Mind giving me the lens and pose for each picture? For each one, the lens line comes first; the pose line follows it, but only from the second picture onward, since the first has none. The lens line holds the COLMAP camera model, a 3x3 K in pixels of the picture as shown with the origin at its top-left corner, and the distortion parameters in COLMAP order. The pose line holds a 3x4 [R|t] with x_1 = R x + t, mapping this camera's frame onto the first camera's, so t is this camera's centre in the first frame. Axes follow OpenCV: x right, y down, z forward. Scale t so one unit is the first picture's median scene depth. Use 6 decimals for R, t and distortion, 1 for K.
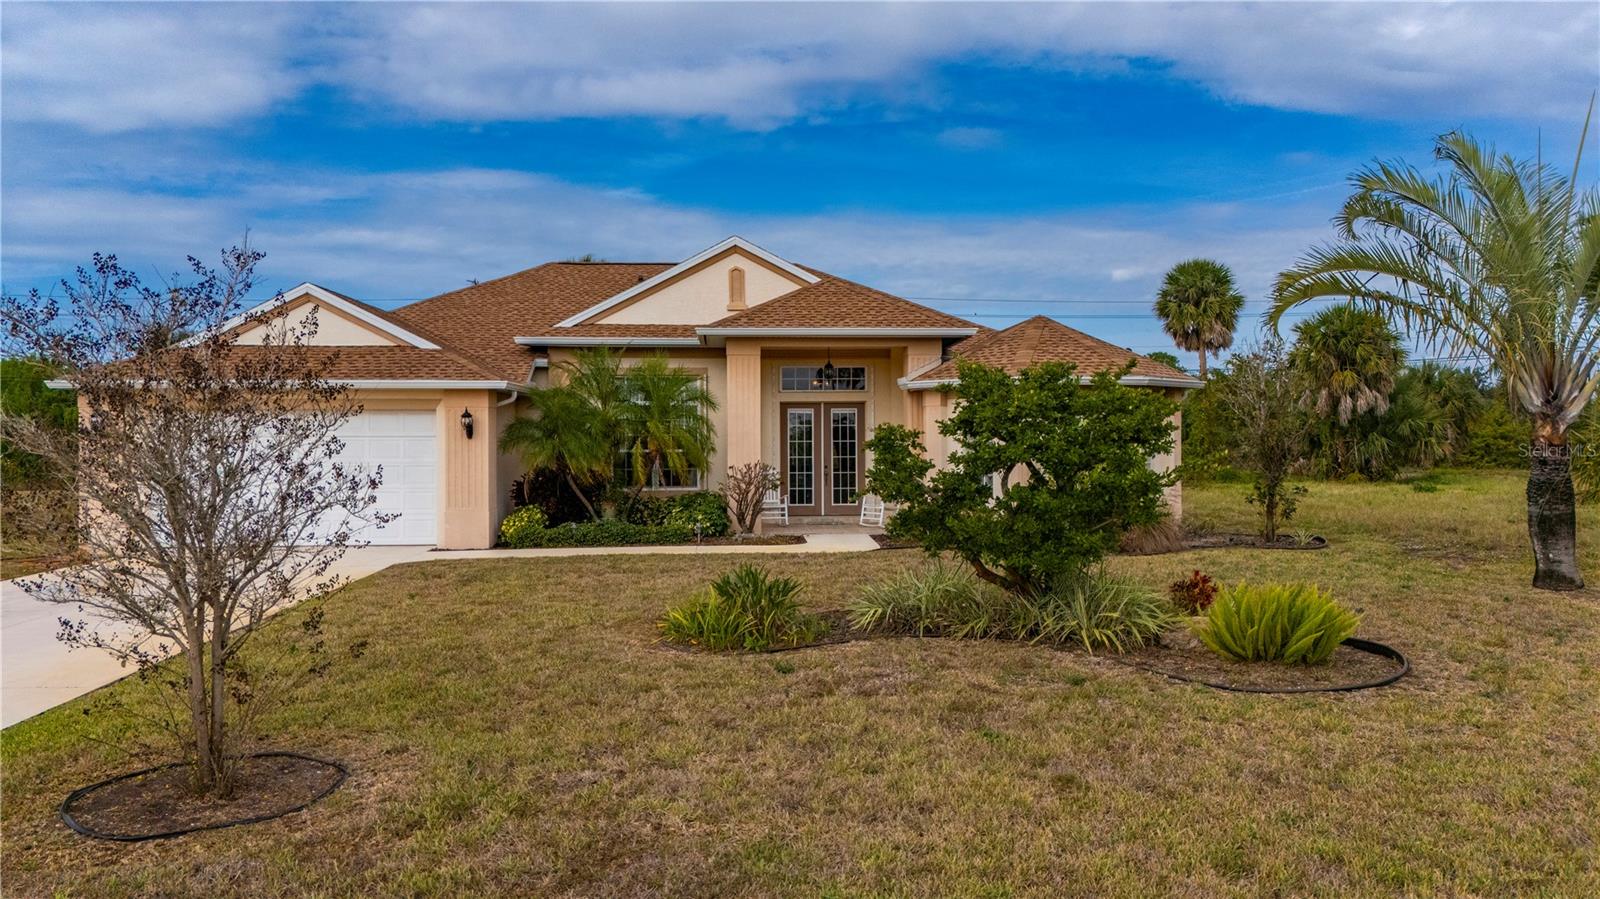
lens RADIAL K [[1175.0, 0, 800.7], [0, 1175.0, 453.7], [0, 0, 1]] dist [0.063830, -0.050114]
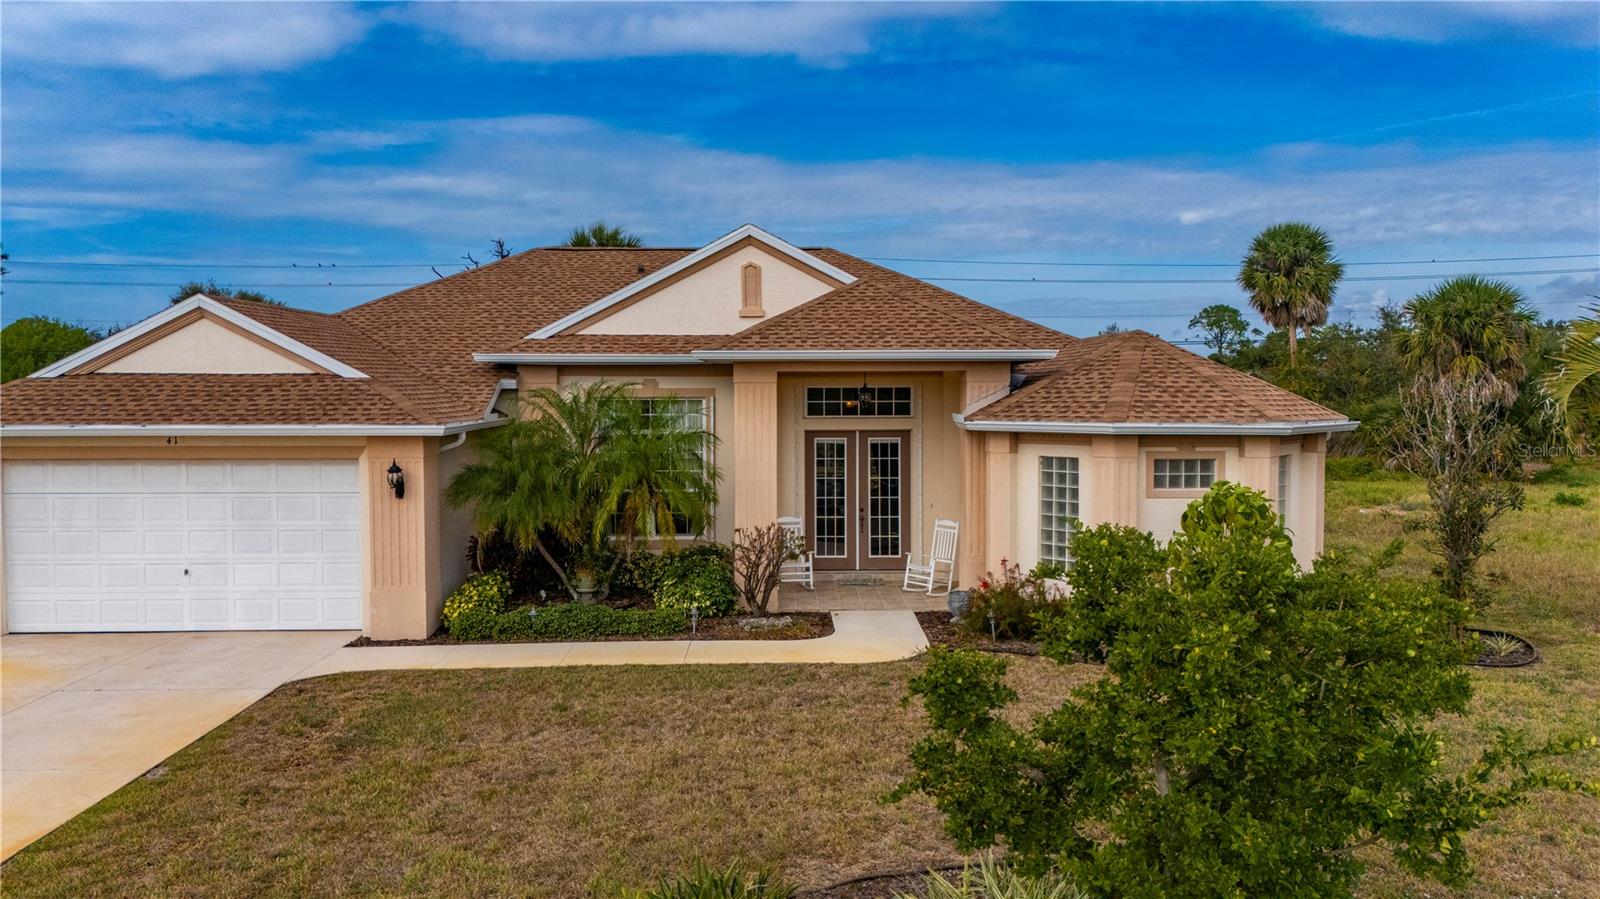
lens RADIAL K [[1175.0, 0, 799.0], [0, 1175.0, 452.7], [0, 0, 1]] dist [0.063830, -0.050114]
pose [[0.999190, 0.003770, -0.040073, 0.012221], [-0.002022, 0.999048, 0.043568, -0.072844], [0.040199, -0.043452, 0.998246, 0.220928]]
